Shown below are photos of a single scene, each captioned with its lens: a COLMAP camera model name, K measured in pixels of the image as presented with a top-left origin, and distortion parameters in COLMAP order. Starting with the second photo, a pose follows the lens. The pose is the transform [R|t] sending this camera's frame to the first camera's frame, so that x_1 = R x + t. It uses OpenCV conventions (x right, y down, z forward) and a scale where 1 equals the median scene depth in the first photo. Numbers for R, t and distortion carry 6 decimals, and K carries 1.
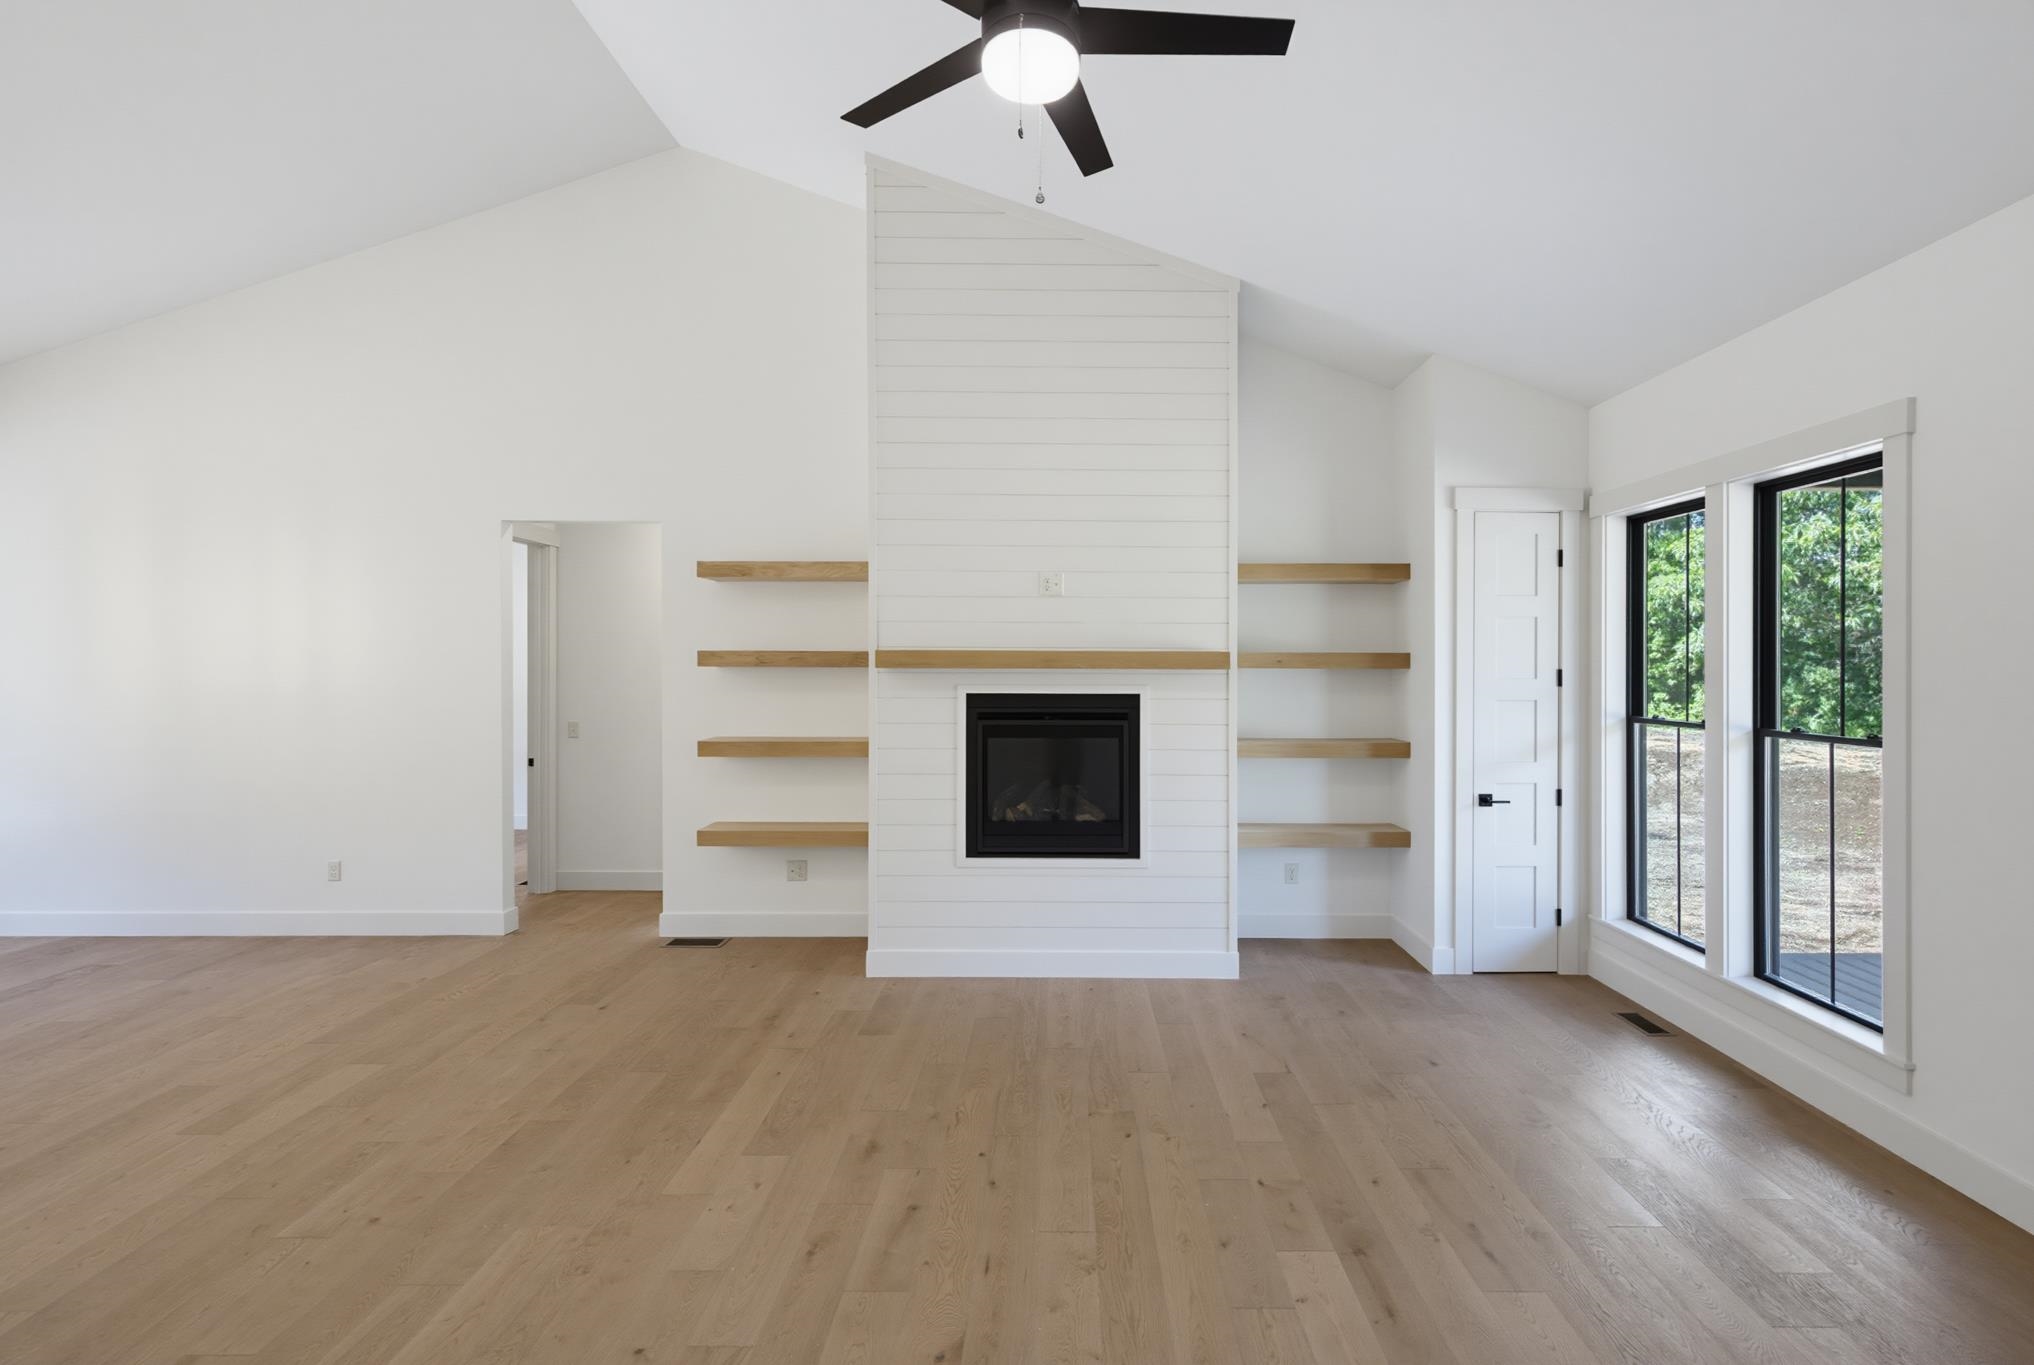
lens RADIAL K [[925.3, 0, 1009.1], [0, 925.3, 672.5], [0, 0, 1]] dist [-0.000217, -0.000645]
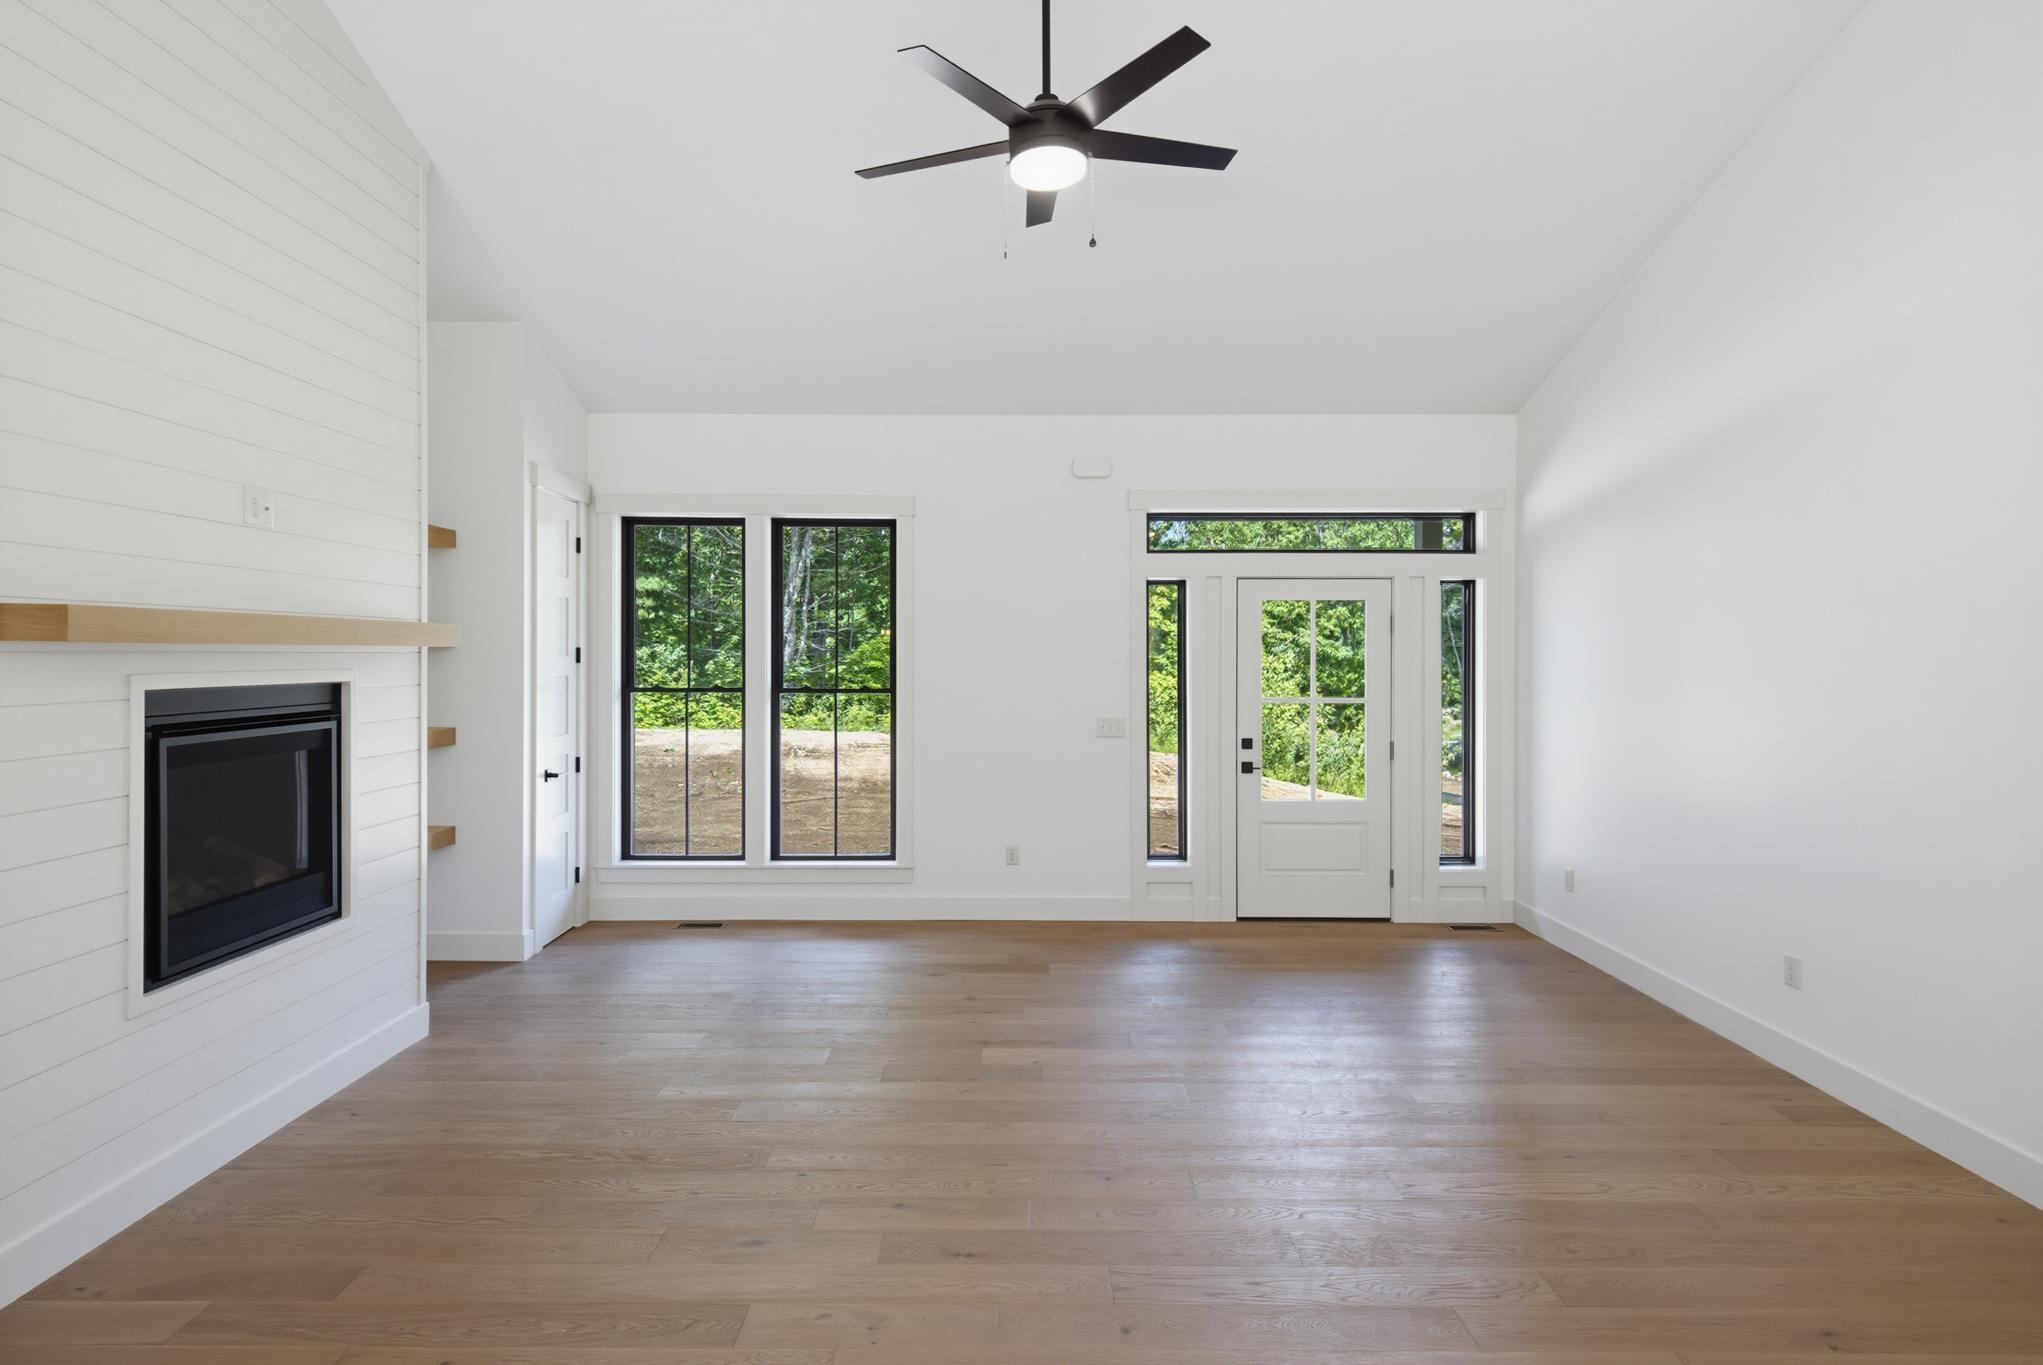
lens RADIAL K [[1070.1, 0, 1017.0], [0, 1070.1, 653.7], [0, 0, 1]] dist [0.011694, -0.000932]
pose [[-0.002408, -0.005662, 0.999981, -0.676432], [0.001166, 0.999983, 0.005664, -0.002182], [-0.999996, 0.001180, -0.002402, 0.488903]]
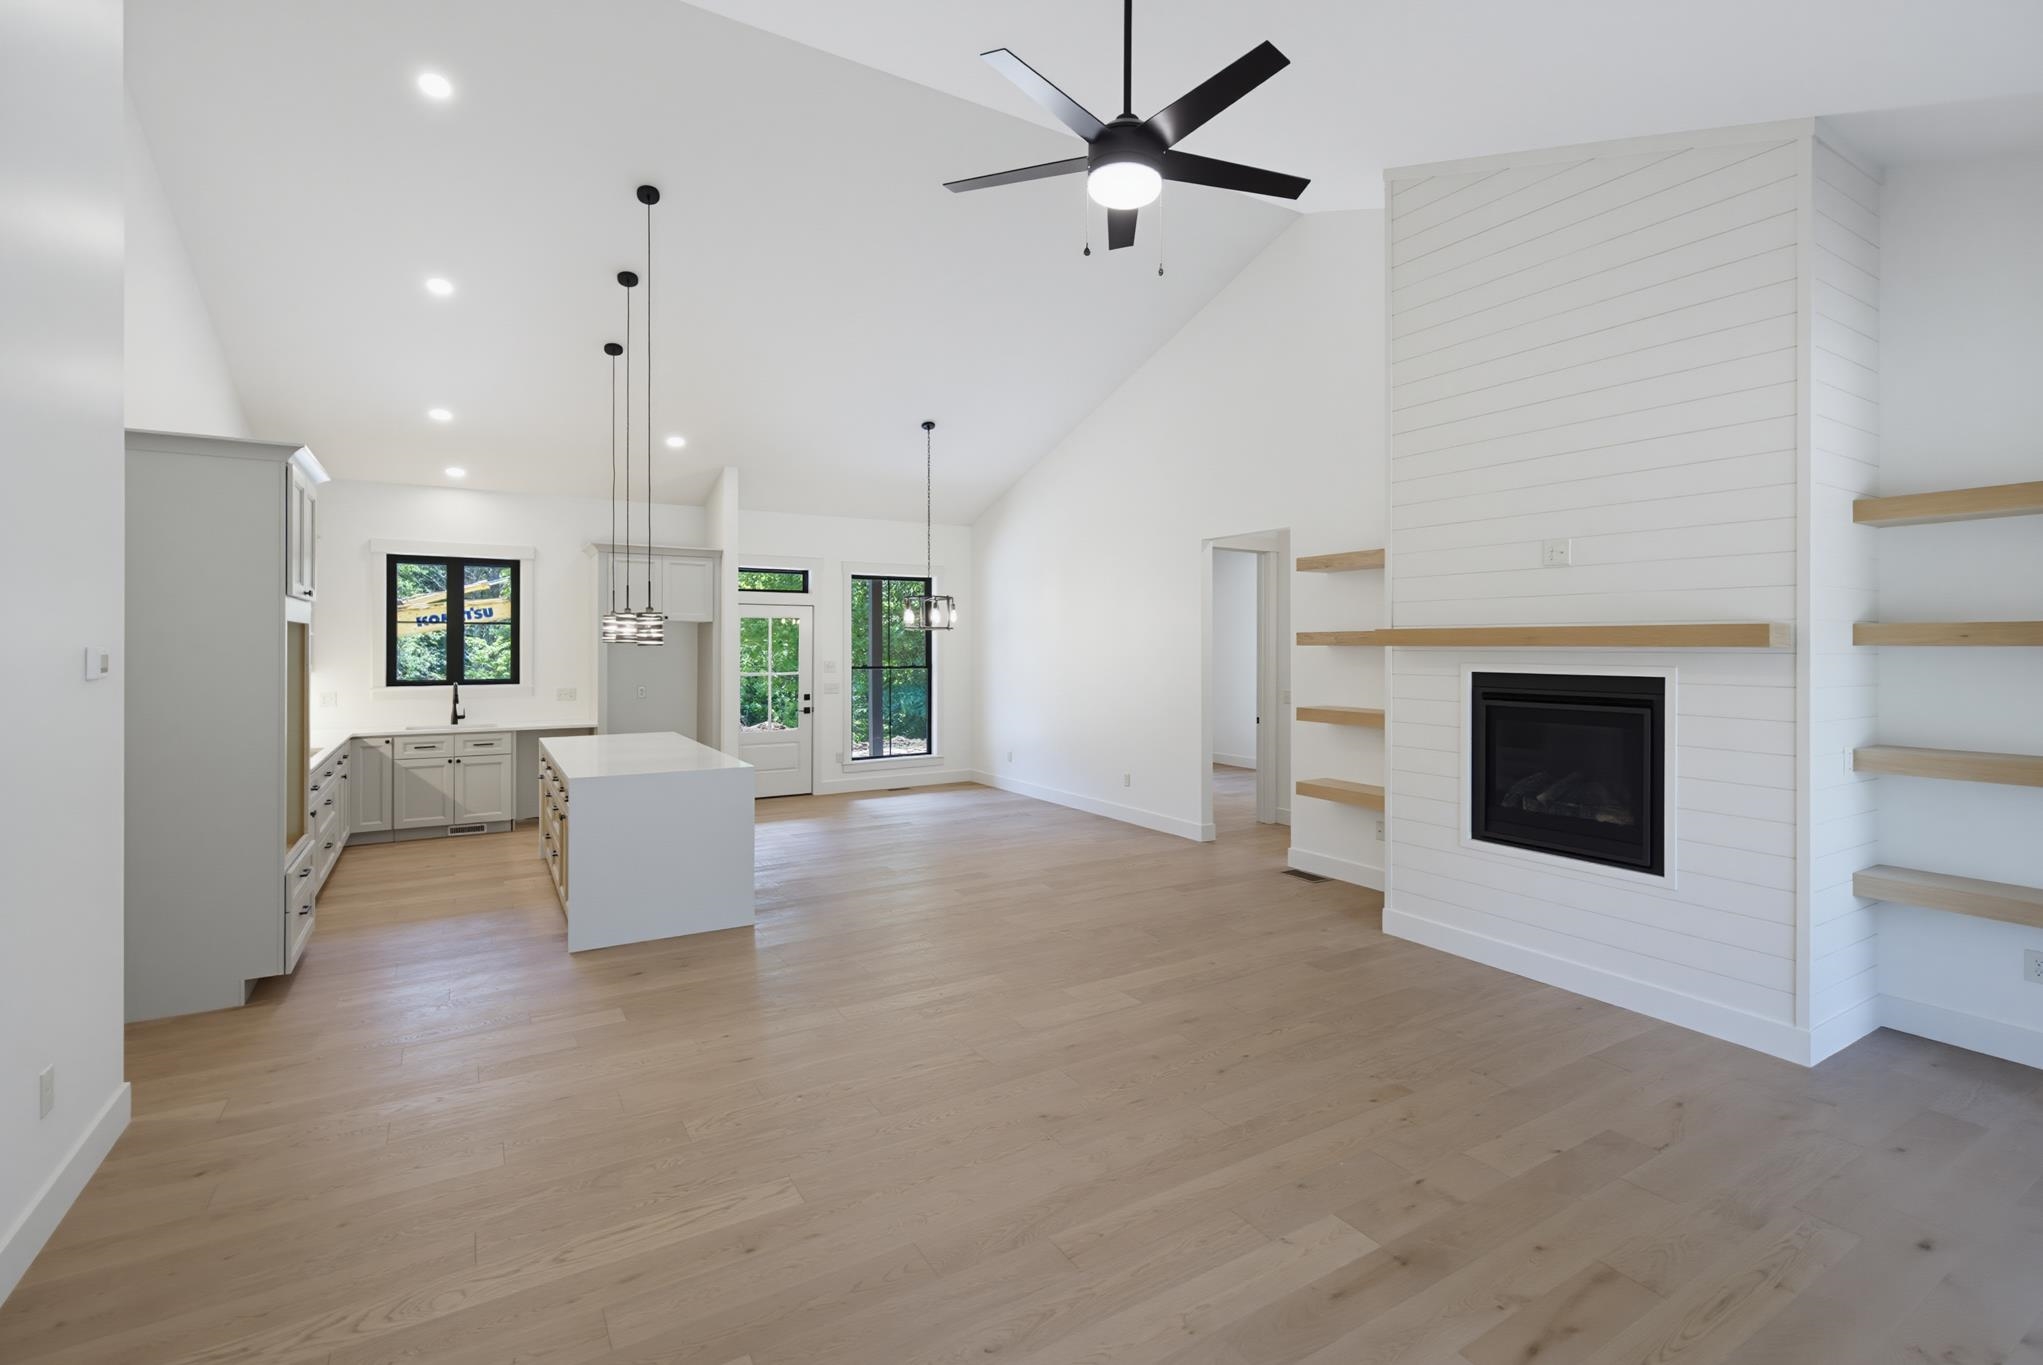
lens RADIAL K [[876.6, 0, 1031.5], [0, 876.6, 626.1], [0, 0, 1]] dist [-0.016596, -0.000207]
pose [[0.536582, -0.020886, -0.843590, 0.491688], [-0.004880, 0.999600, -0.027852, 0.001757], [0.843834, 0.019061, 0.536265, 0.099703]]
